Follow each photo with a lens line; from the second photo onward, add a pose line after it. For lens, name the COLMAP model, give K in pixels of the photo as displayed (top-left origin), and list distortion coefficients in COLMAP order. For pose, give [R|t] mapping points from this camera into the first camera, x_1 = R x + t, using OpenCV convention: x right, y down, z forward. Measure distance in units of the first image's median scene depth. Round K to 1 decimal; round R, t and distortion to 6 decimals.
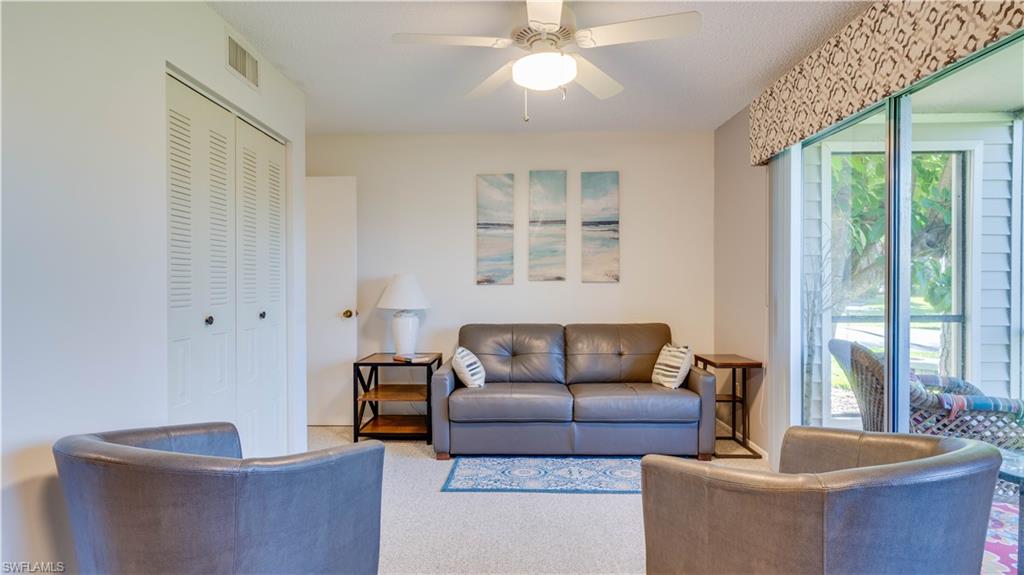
lens RADIAL K [[543.9, 0, 509.3], [0, 543.9, 292.0], [0, 0, 1]] dist [-0.005365, -0.000220]
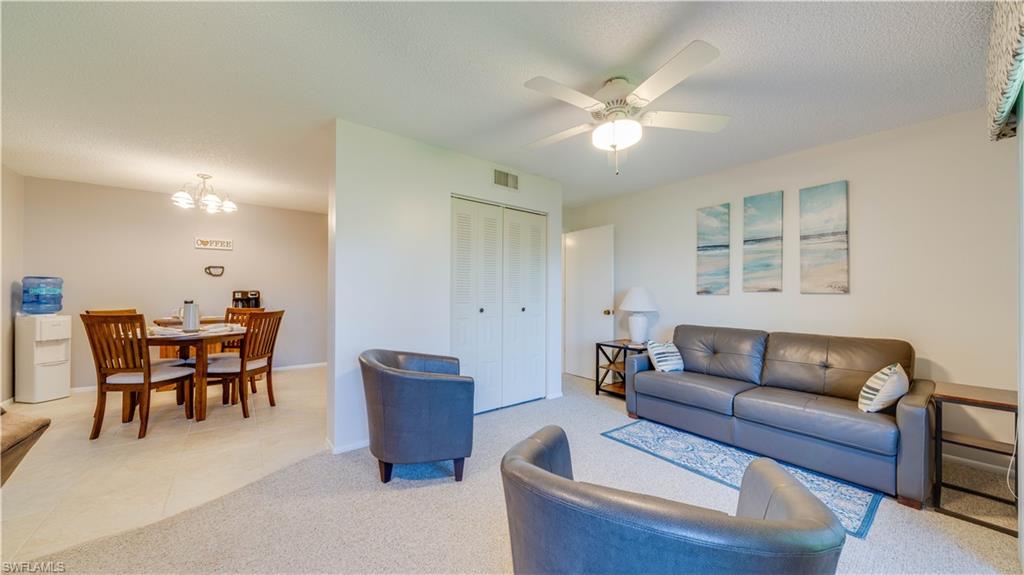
lens RADIAL K [[350.8, 0, 510.3], [0, 350.8, 291.4], [0, 0, 1]] dist [-0.002486, -0.000124]
pose [[0.628920, 0.002932, -0.777464, 0.337004], [-0.019232, 0.999746, -0.011787, -0.003483], [0.777232, 0.022366, 0.628817, 0.150738]]
